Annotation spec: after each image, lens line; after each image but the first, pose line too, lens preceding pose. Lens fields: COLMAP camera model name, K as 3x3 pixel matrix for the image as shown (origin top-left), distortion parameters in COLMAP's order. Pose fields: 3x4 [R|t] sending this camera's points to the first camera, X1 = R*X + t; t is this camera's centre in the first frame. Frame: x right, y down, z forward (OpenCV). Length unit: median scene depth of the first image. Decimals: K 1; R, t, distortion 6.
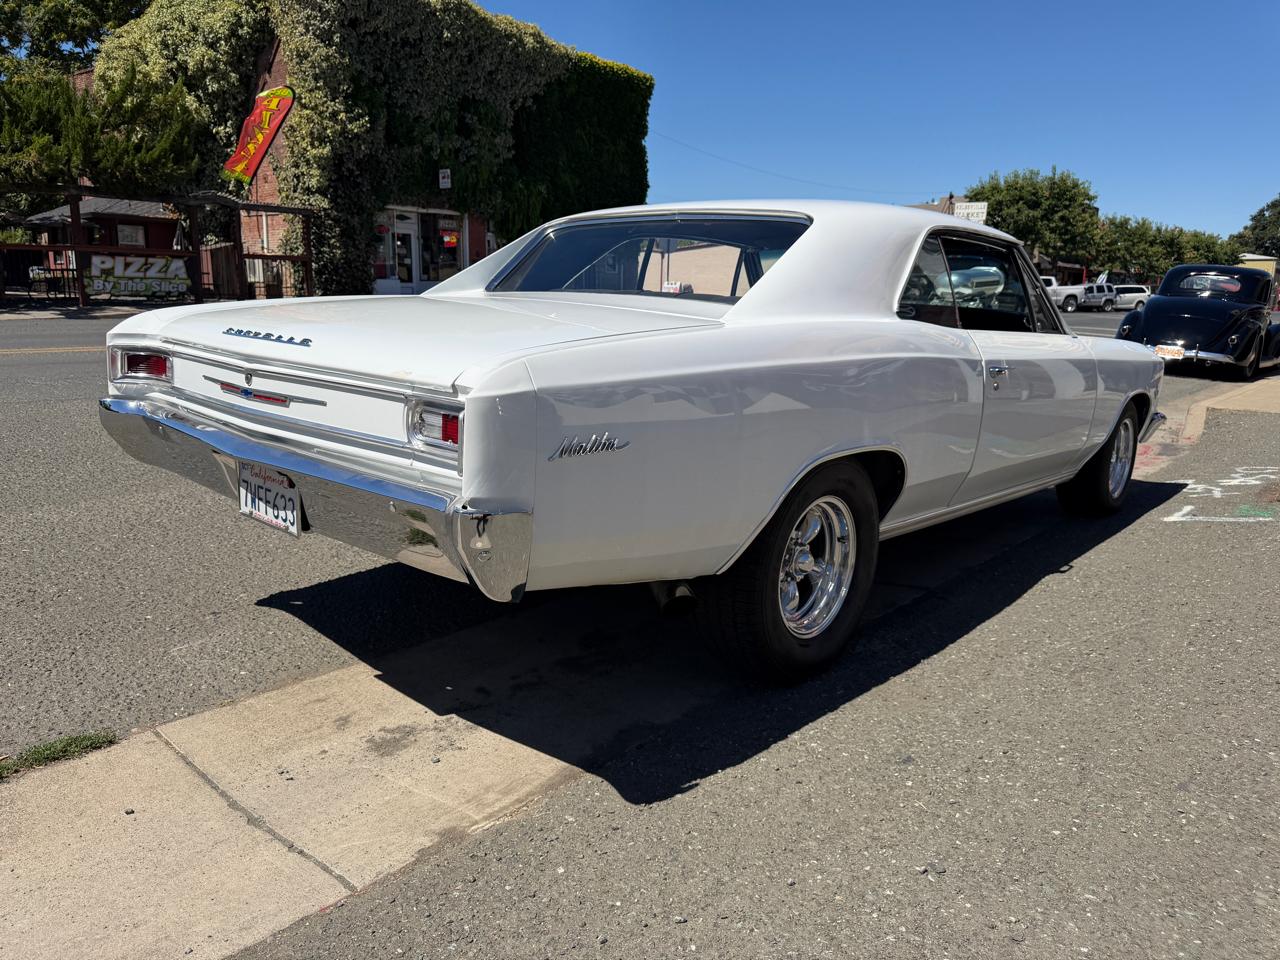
lens RADIAL K [[906.1, 0, 634.9], [0, 906.1, 463.6], [0, 0, 1]] dist [0.040127, -0.048747]
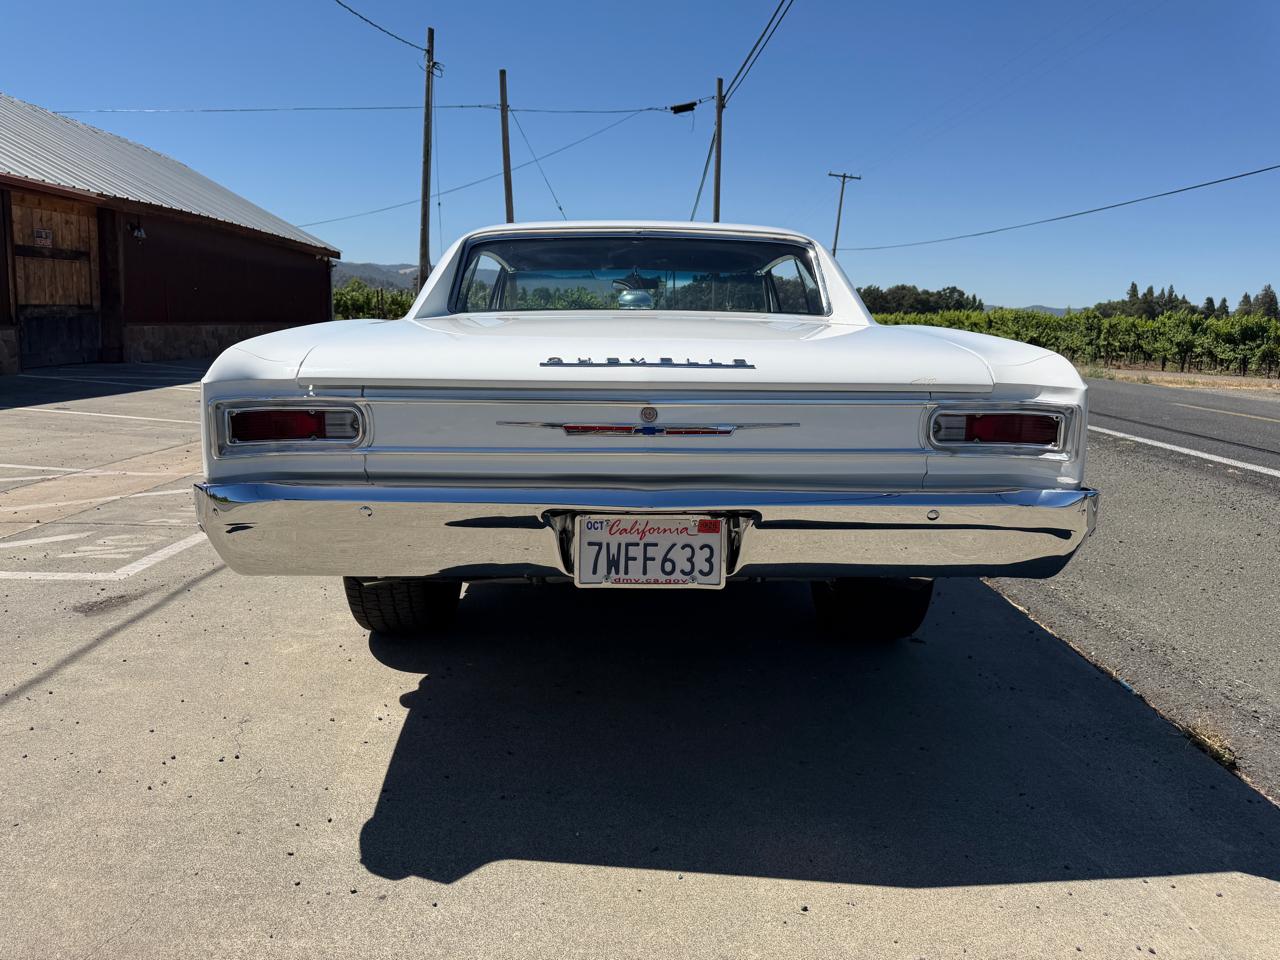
lens RADIAL K [[906.1, 0, 641.4], [0, 906.1, 469.4], [0, 0, 1]] dist [0.040127, -0.048747]
pose [[0.730950, -0.136797, 0.668579, -0.756981], [0.151304, 0.987806, 0.036694, -0.056137], [-0.665446, 0.074337, 0.742735, 0.303130]]
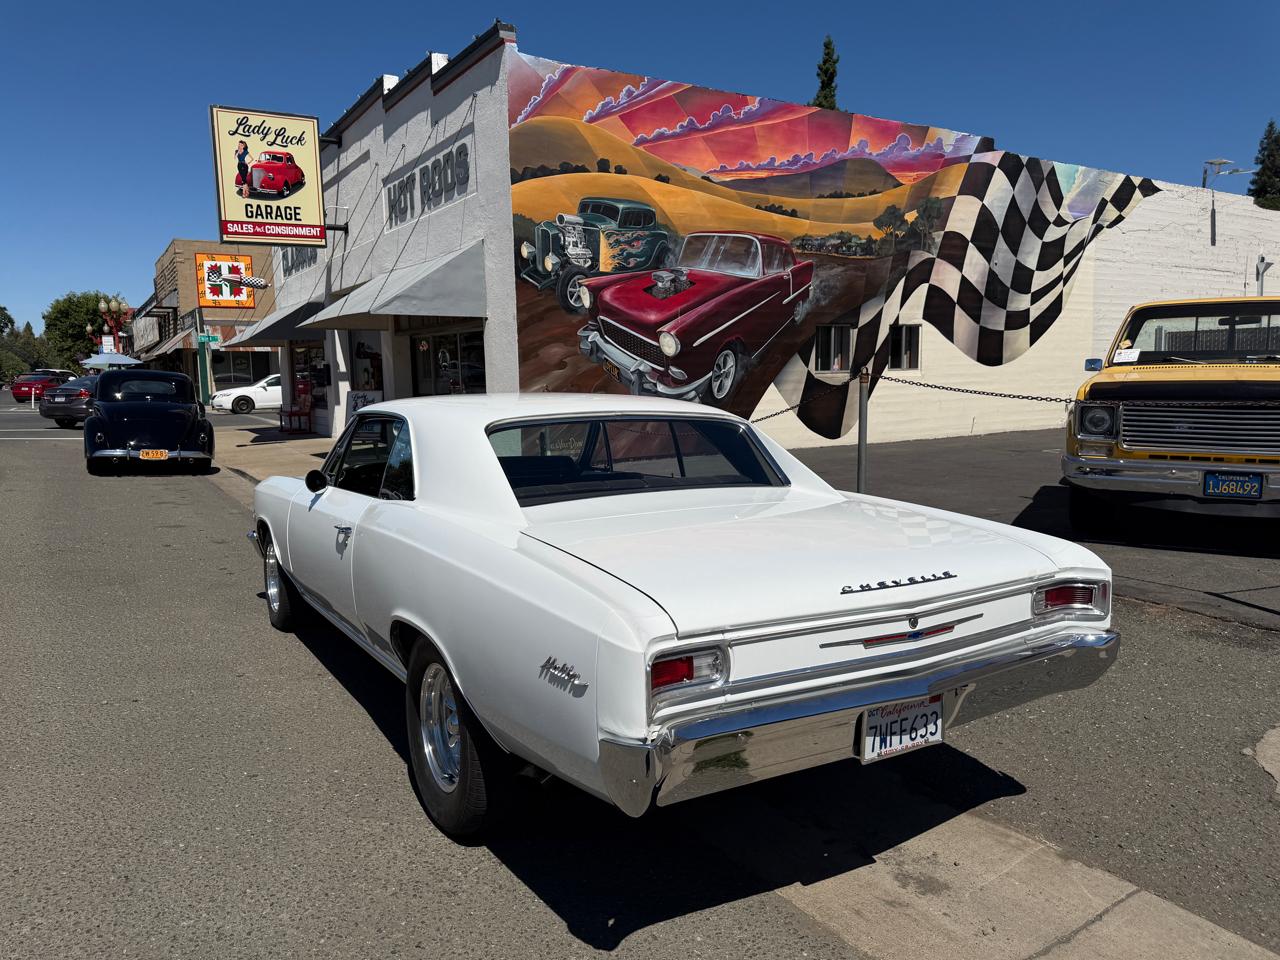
lens RADIAL K [[906.1, 0, 631.8], [0, 906.1, 474.2], [0, 0, 1]] dist [0.040127, -0.048747]
pose [[0.291044, -0.131470, 0.947633, -1.182646], [0.196375, 0.977632, 0.075320, -0.320525], [-0.936339, 0.164170, 0.310351, 0.727375]]
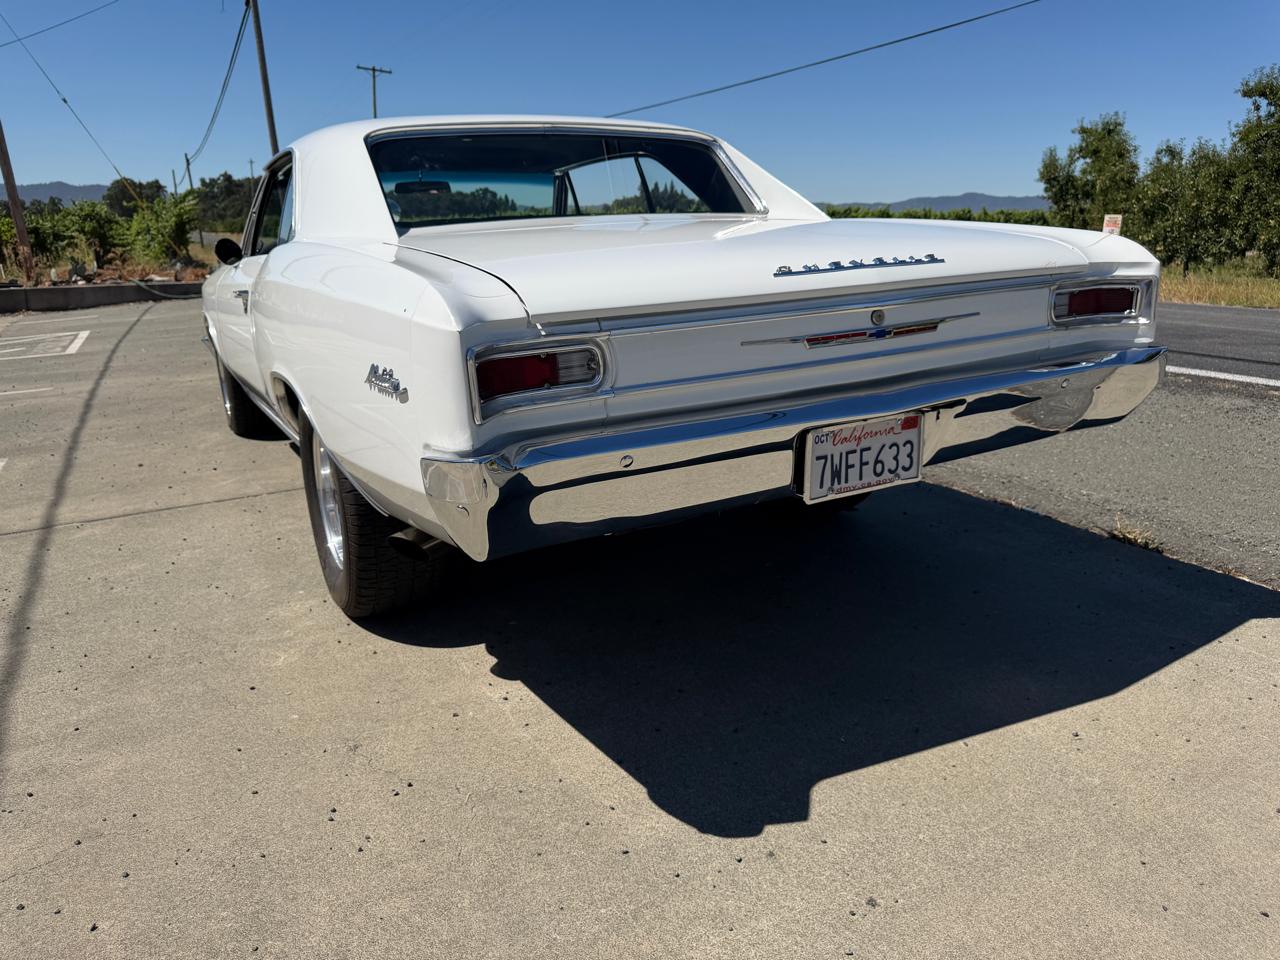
lens RADIAL K [[906.1, 0, 636.8], [0, 906.1, 481.8], [0, 0, 1]] dist [0.040127, -0.048747]
pose [[0.329939, -0.308373, 0.892214, -0.974014], [0.239755, 0.941523, 0.236755, -0.151912], [-0.913049, 0.135798, 0.384579, 0.692641]]
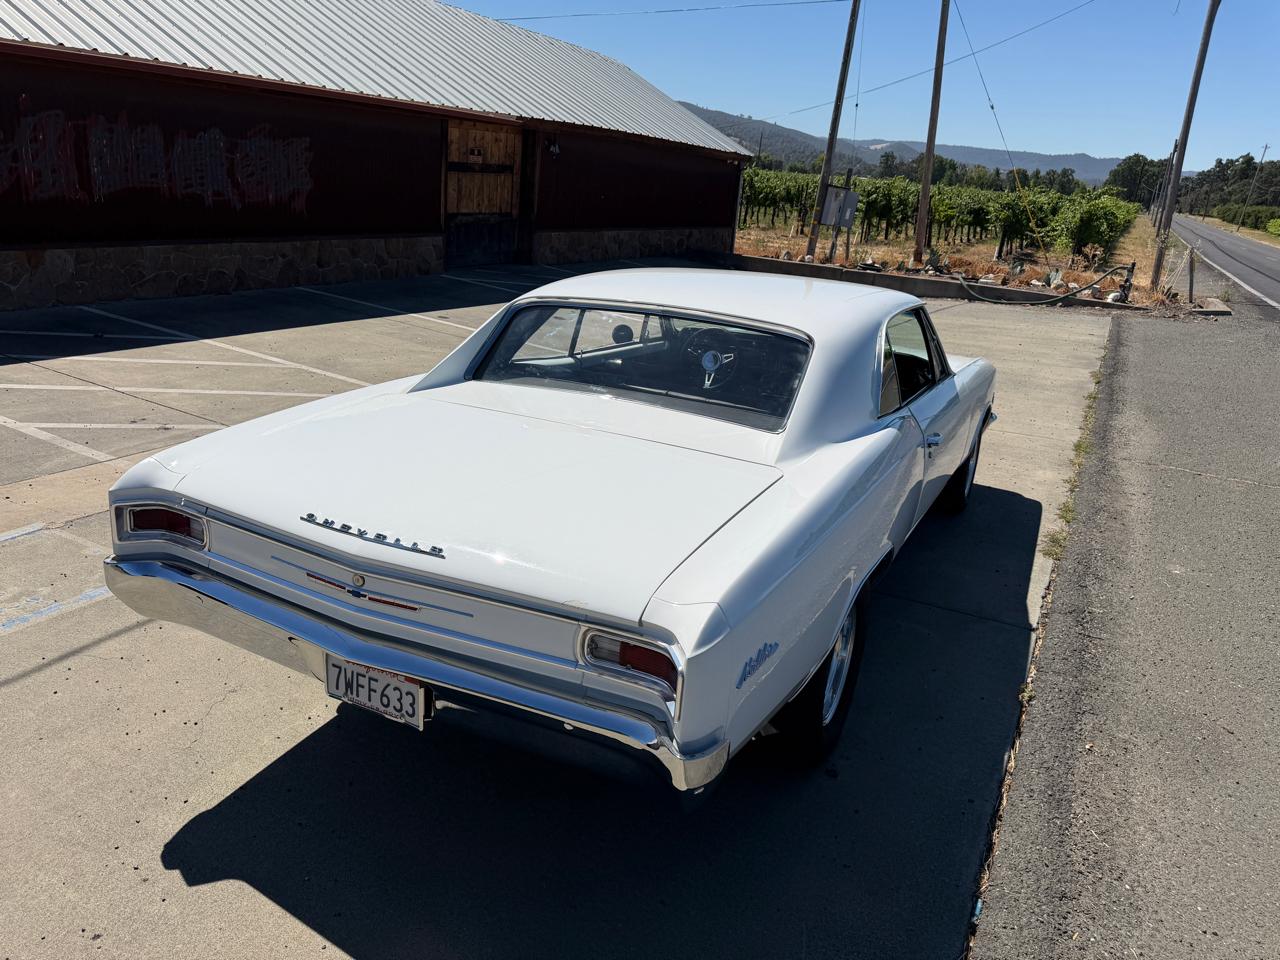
lens RADIAL K [[906.1, 0, 646.1], [0, 906.1, 468.3], [0, 0, 1]] dist [0.040127, -0.048747]
pose [[0.963445, -0.058344, 0.261474, -0.287034], [0.028412, 0.992746, 0.116827, -0.243706], [-0.266394, -0.105128, 0.958114, -0.007112]]
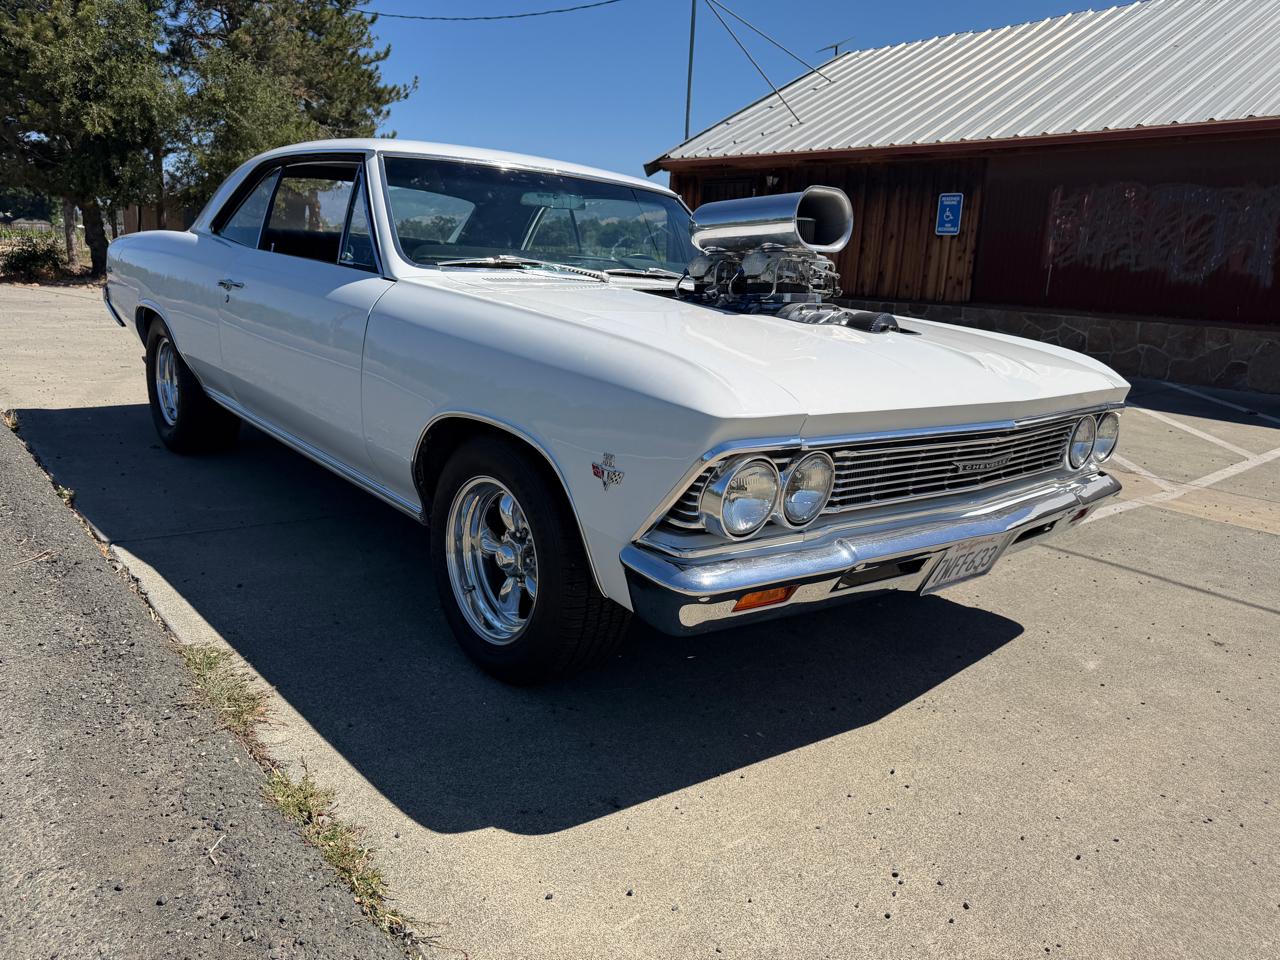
lens RADIAL K [[906.1, 0, 643.5], [0, 906.1, 472.7], [0, 0, 1]] dist [0.040127, -0.048747]
pose [[-0.122123, 0.173225, -0.977281, 1.632192], [-0.265515, 0.943062, 0.200339, -0.272139], [0.956341, 0.283949, -0.069175, 1.838866]]
